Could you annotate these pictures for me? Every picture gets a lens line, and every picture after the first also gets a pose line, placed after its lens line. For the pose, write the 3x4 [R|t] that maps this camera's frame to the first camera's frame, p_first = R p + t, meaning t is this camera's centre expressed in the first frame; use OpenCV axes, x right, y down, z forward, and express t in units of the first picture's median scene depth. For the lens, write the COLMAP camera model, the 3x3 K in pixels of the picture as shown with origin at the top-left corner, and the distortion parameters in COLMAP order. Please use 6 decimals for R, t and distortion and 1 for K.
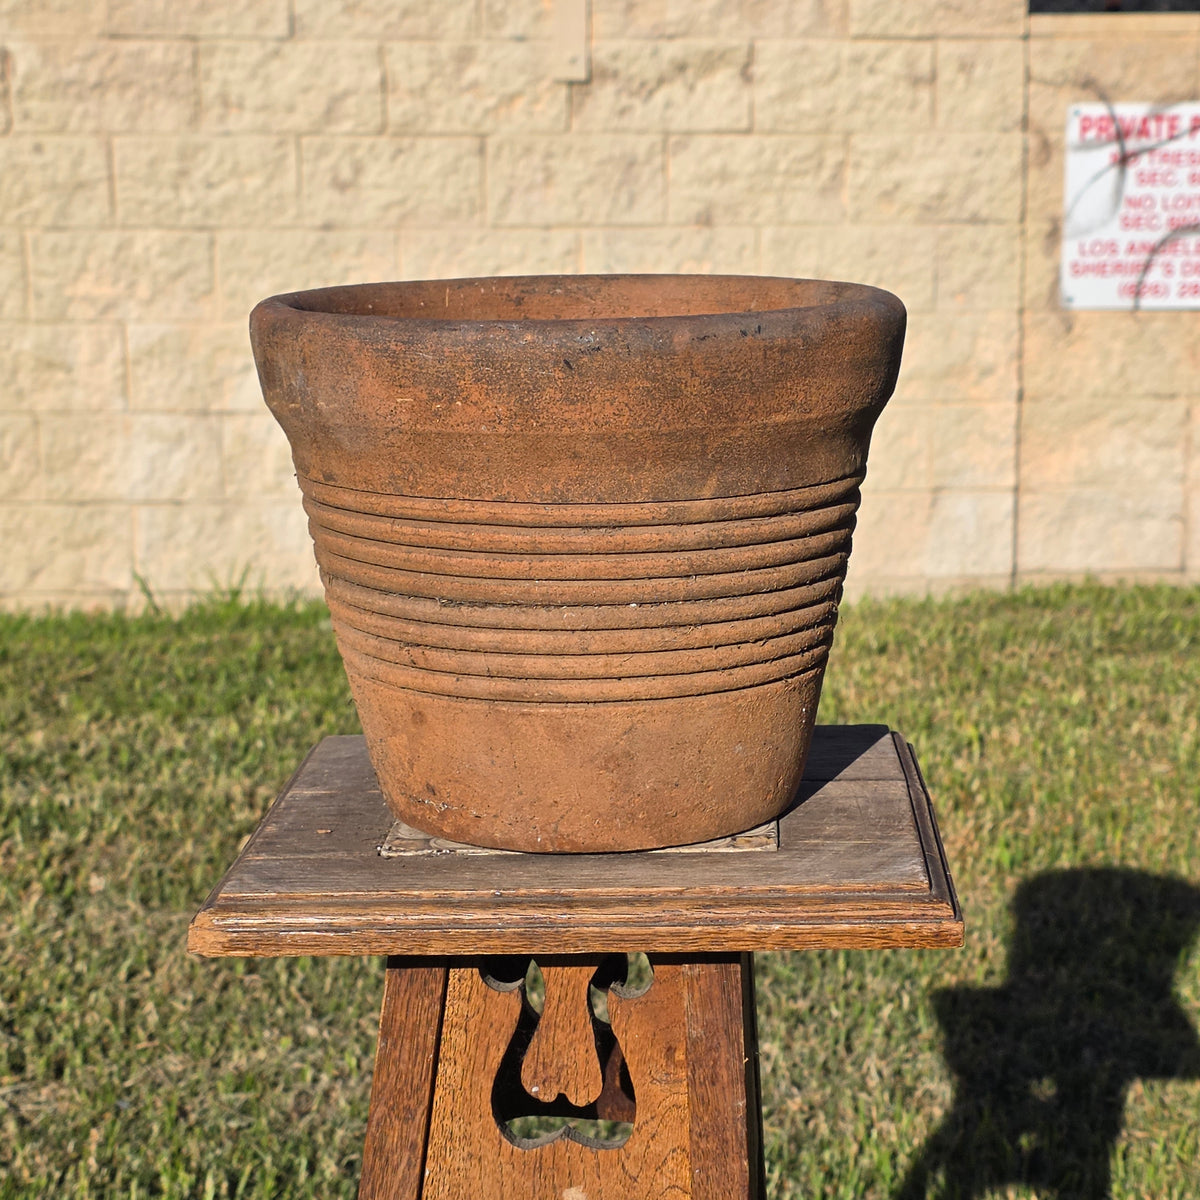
lens RADIAL K [[2651.2, 0, 611.2], [0, 2651.2, 604.8], [0, 0, 1]] dist [0.185369, 0.000000]
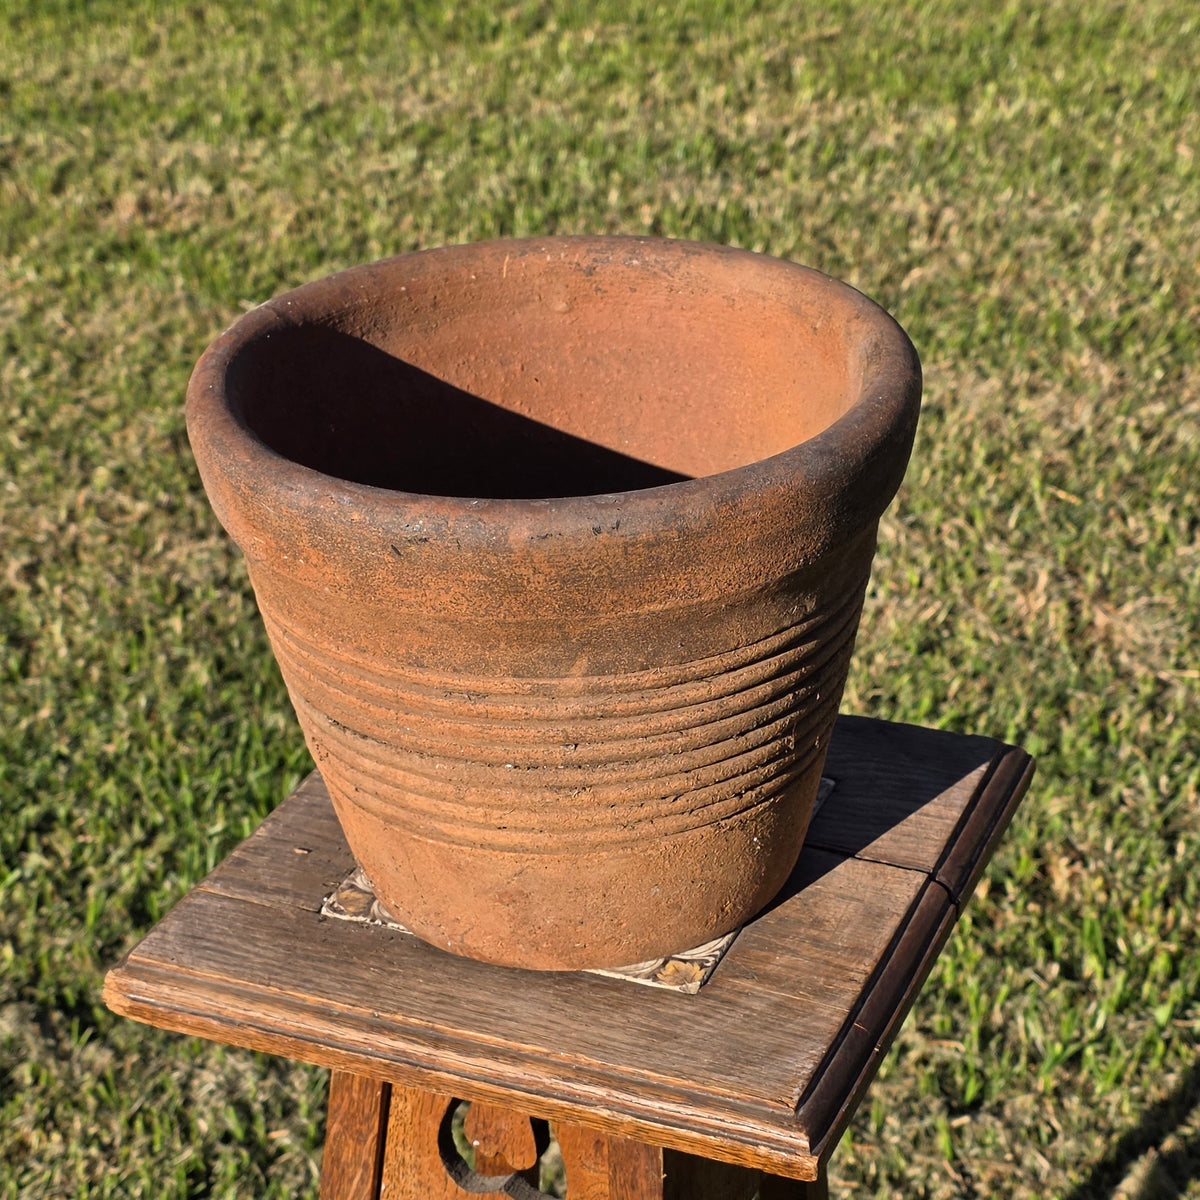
lens RADIAL K [[2651.2, 0, 604.2], [0, 2651.2, 628.2], [0, 0, 1]] dist [0.185369, 0.000000]
pose [[0.937176, 0.149597, -0.315155, 0.081371], [-0.047263, 0.949508, 0.310164, -0.083843], [0.345642, -0.275783, 0.896926, 0.049952]]
